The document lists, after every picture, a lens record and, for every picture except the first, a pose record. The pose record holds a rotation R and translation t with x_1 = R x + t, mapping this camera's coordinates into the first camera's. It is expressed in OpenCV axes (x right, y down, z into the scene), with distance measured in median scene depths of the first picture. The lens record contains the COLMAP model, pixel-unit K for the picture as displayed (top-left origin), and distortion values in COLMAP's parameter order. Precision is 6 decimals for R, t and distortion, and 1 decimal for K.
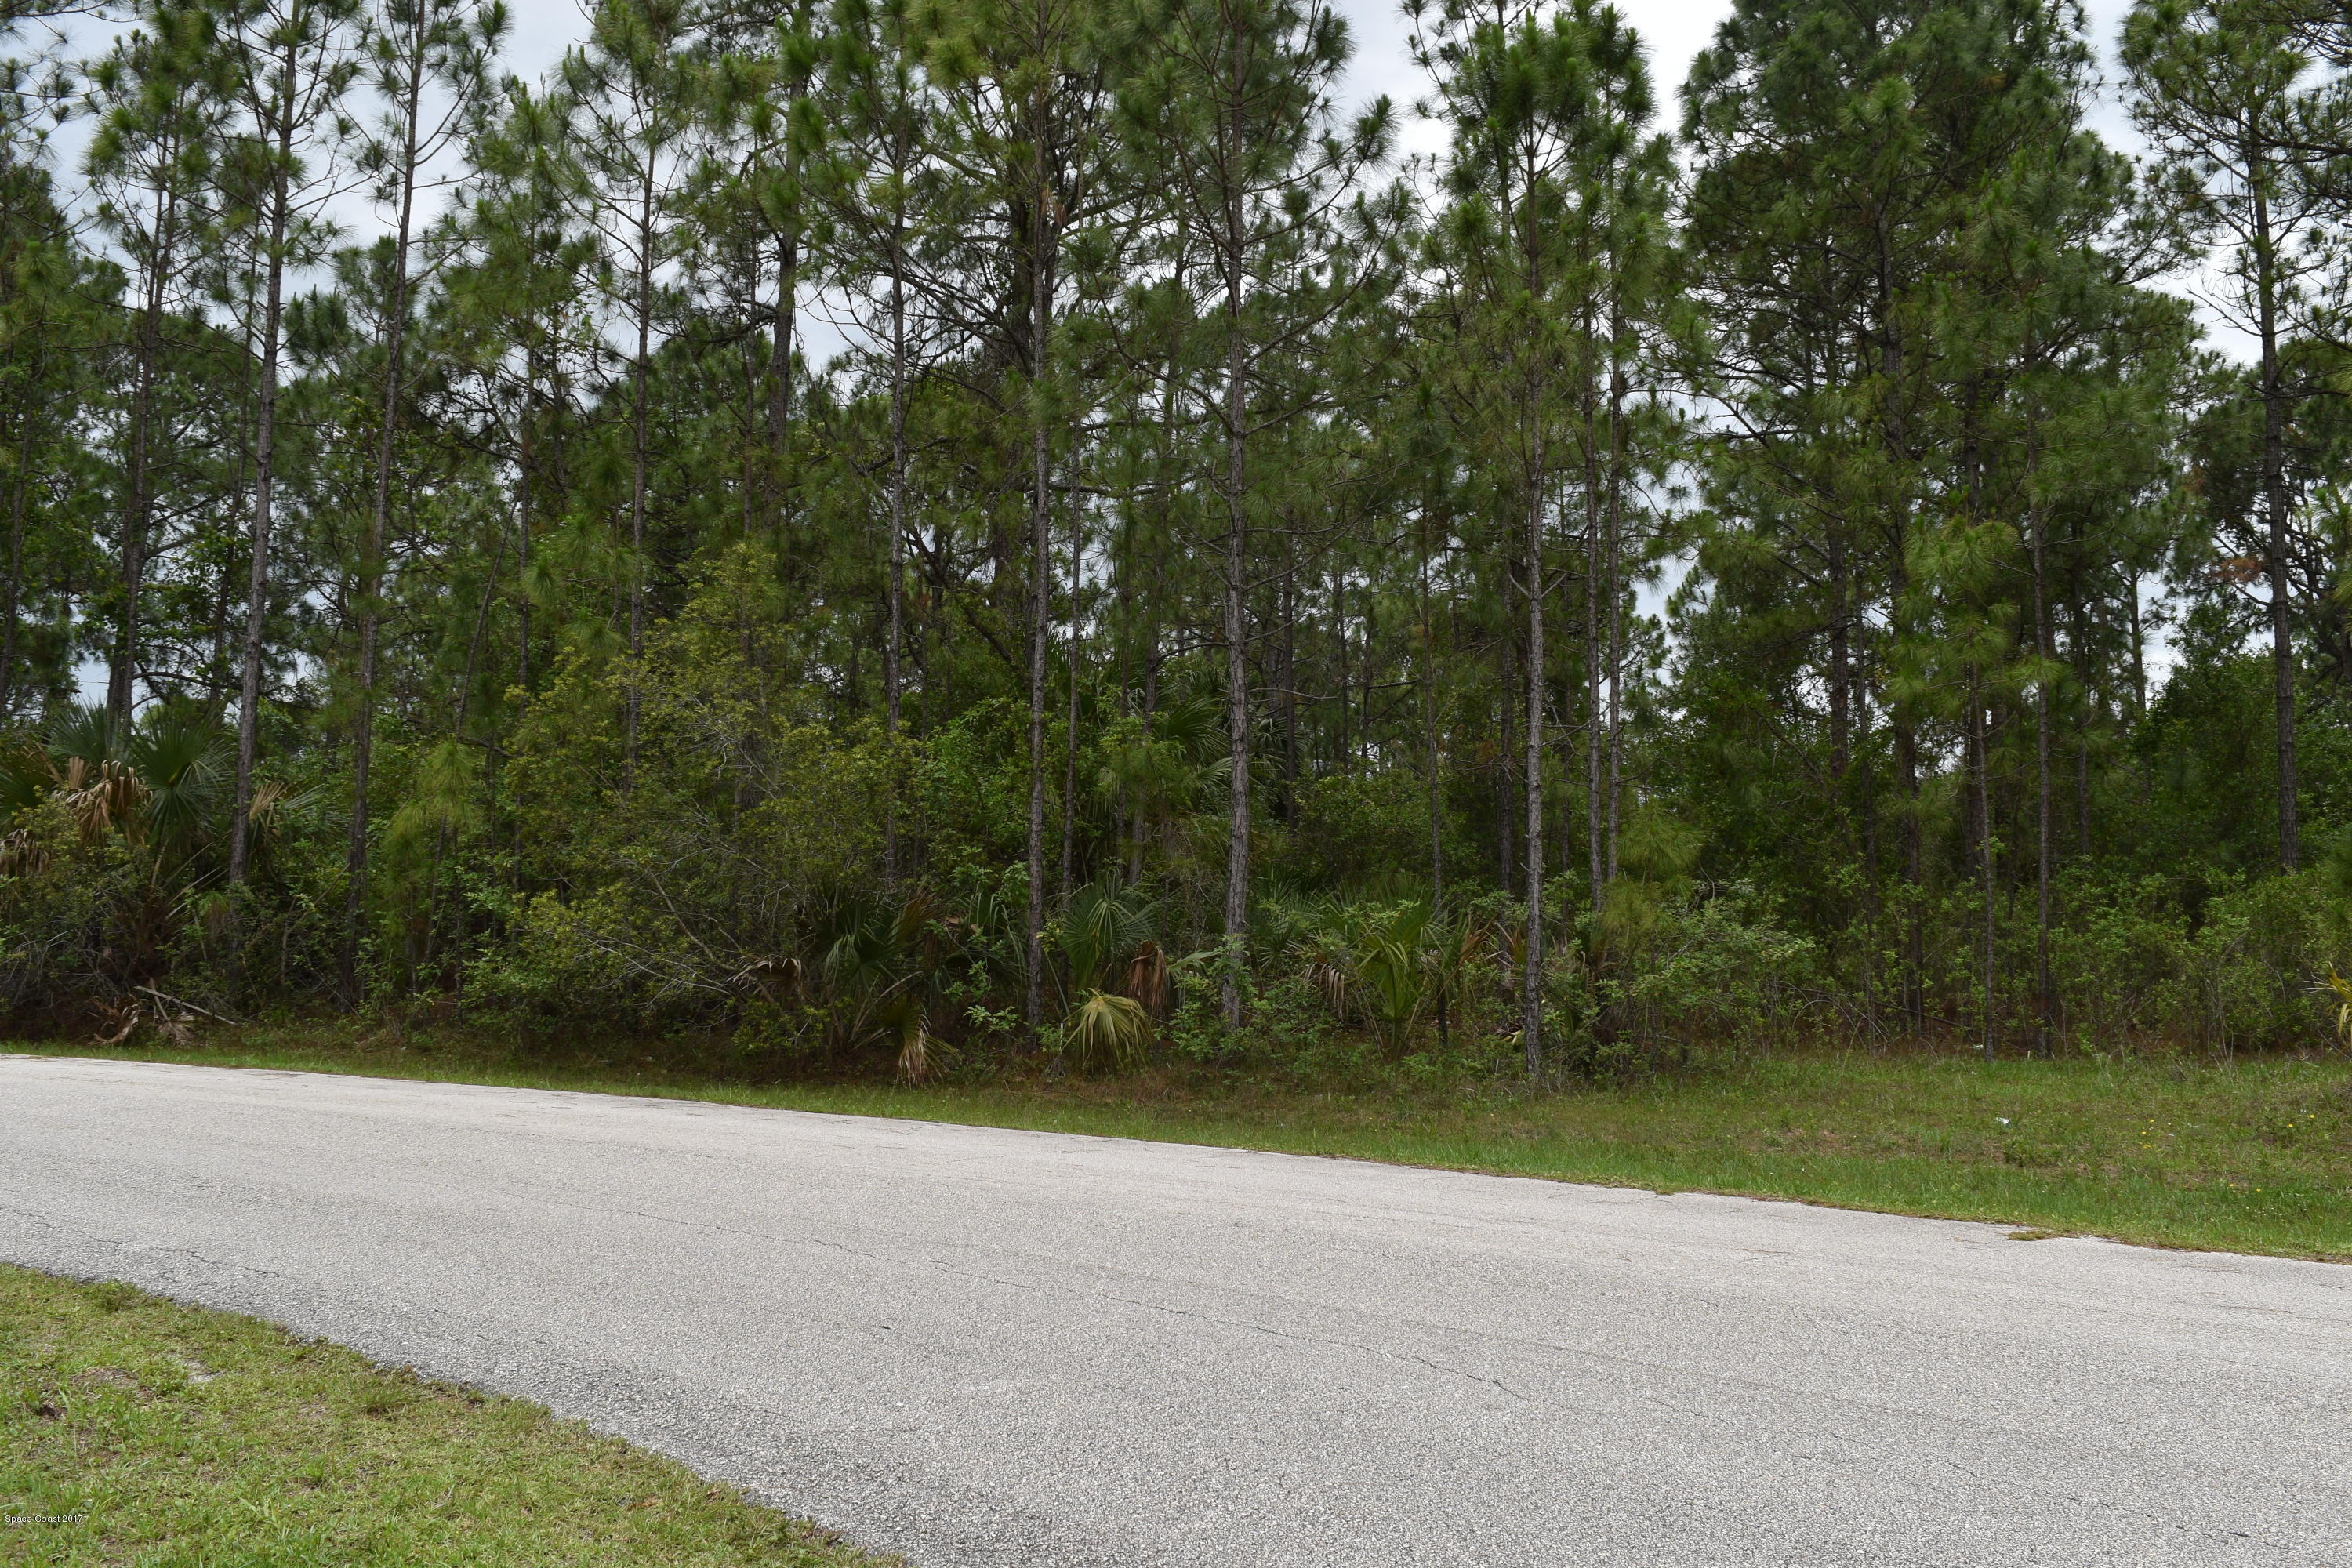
lens RADIAL K [[1895.9, 0, 1176.0], [0, 1895.9, 784.0], [0, 0, 1]] dist [-0.076089, 0.007291]
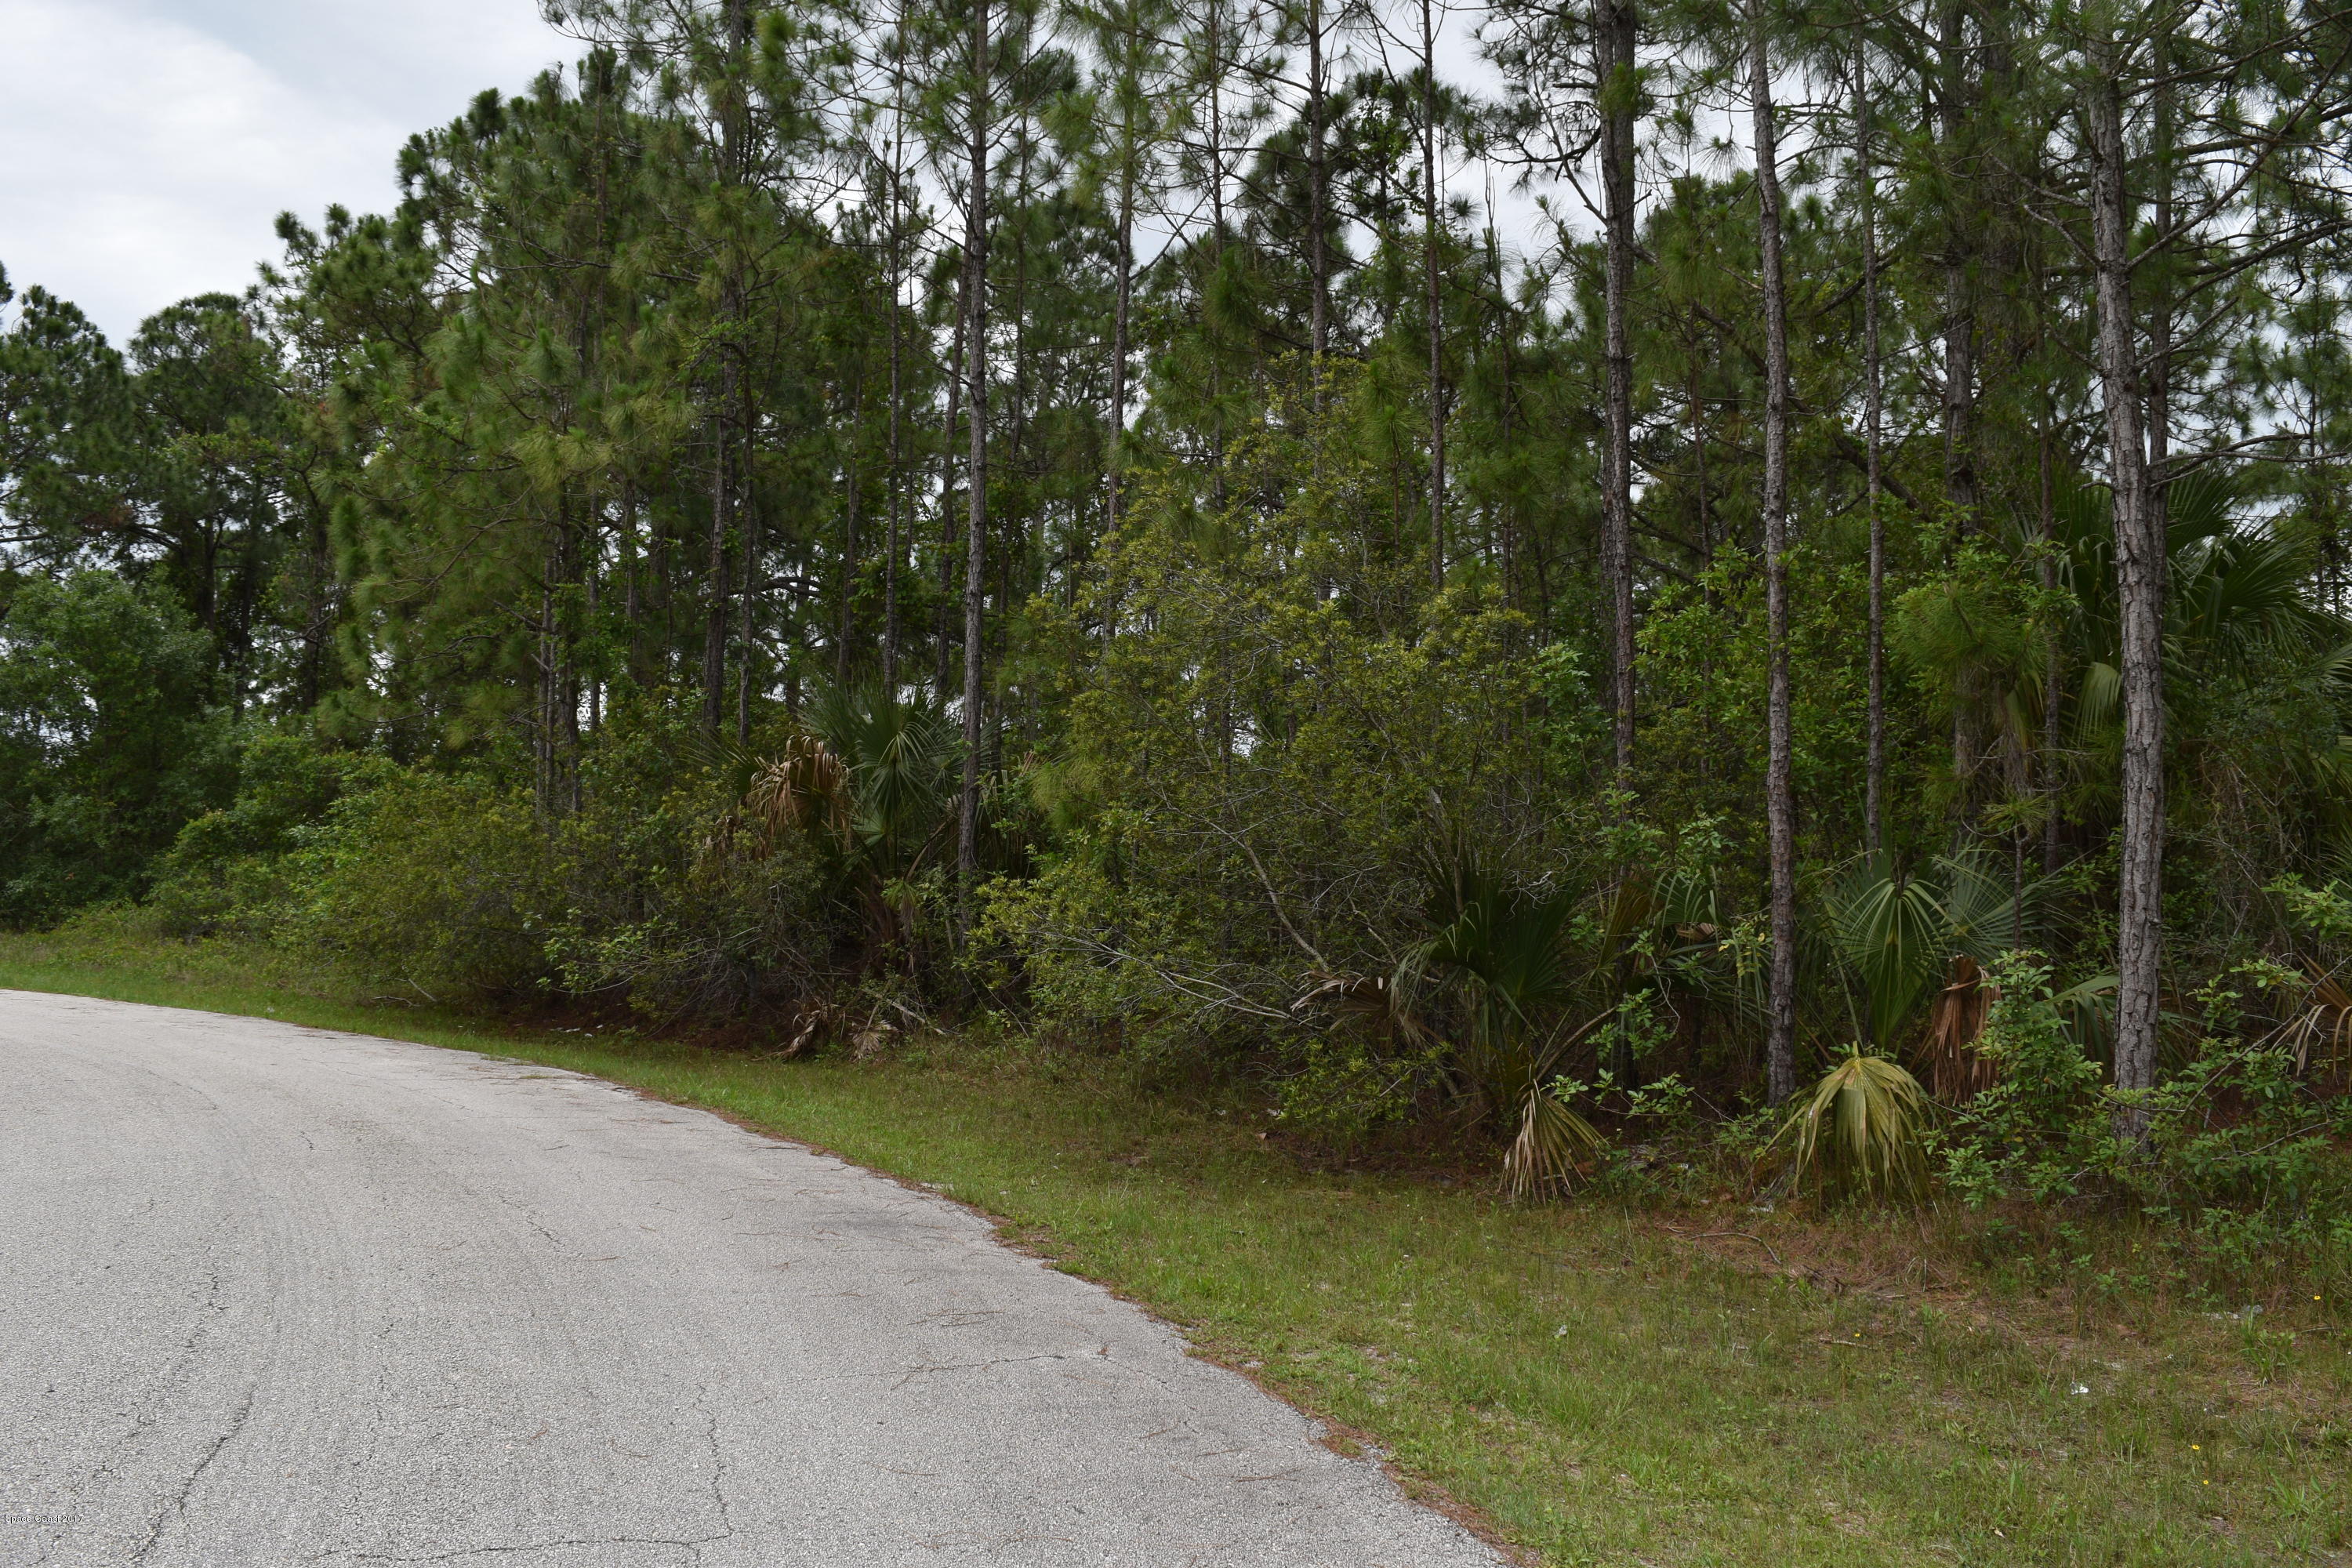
lens RADIAL K [[1895.9, 0, 1176.0], [0, 1895.9, 784.0], [0, 0, 1]] dist [-0.076089, 0.007291]
pose [[0.787726, -0.039221, -0.614776, 0.133835], [0.044835, 0.998975, -0.006283, 0.027566], [0.614392, -0.022614, 0.788677, 0.446637]]
